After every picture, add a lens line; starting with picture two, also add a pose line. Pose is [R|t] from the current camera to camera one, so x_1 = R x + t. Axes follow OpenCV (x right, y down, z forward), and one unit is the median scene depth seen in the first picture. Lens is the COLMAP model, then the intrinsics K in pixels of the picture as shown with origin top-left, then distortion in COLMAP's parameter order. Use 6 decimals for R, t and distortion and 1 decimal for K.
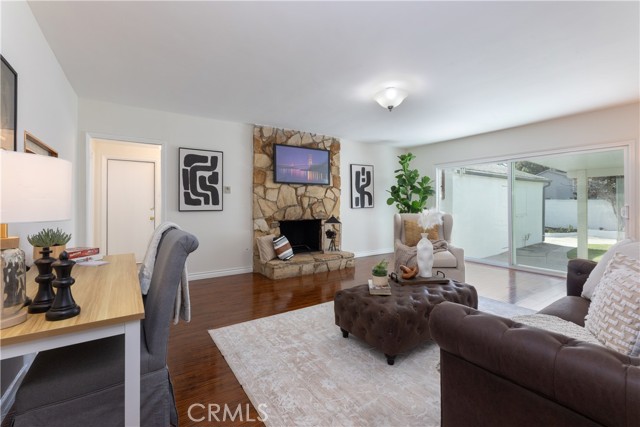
lens RADIAL K [[276.5, 0, 319.2], [0, 276.5, 201.7], [0, 0, 1]] dist [-0.000341, -0.000027]
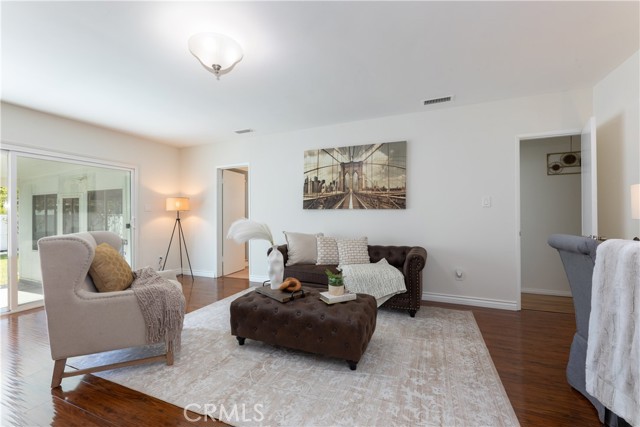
lens RADIAL K [[272.5, 0, 316.1], [0, 272.5, 213.6], [0, 0, 1]] dist [0.000679, 0.000075]
pose [[-0.541512, 0.006625, 0.840667, -0.284221], [0.000930, 0.999973, -0.007281, 0.010153], [-0.840692, -0.003161, -0.541504, 0.803194]]
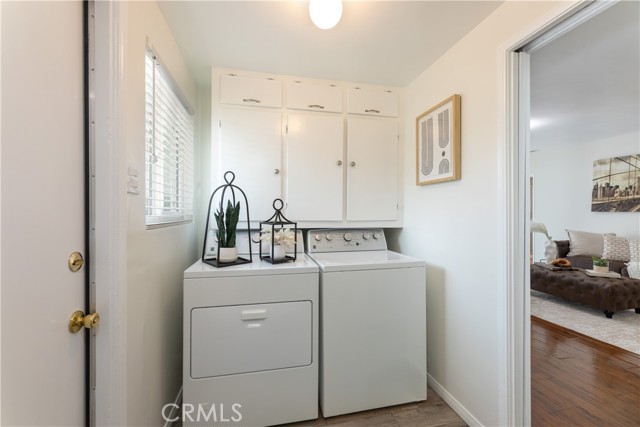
lens RADIAL K [[262.0, 0, 320.0], [0, 262.0, 213.5], [0, 0, 1]] dist [0.001896, 0.000229]
pose [[0.366581, -0.005138, 0.930372, -0.819367], [-0.003044, 0.999973, 0.006722, -0.007738], [-0.930381, -0.005296, 0.366555, 0.948153]]
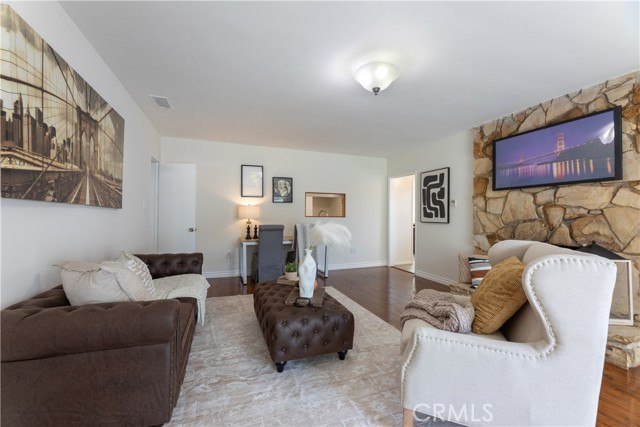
lens RADIAL K [[262.0, 0, 320.0], [0, 262.0, 213.5], [0, 0, 1]] dist [0.001896, 0.000229]
pose [[-0.226347, -0.008628, -0.974009, 0.687313], [-0.003960, 0.999961, -0.007937, 0.004547], [0.974039, 0.002061, -0.226372, 0.705899]]
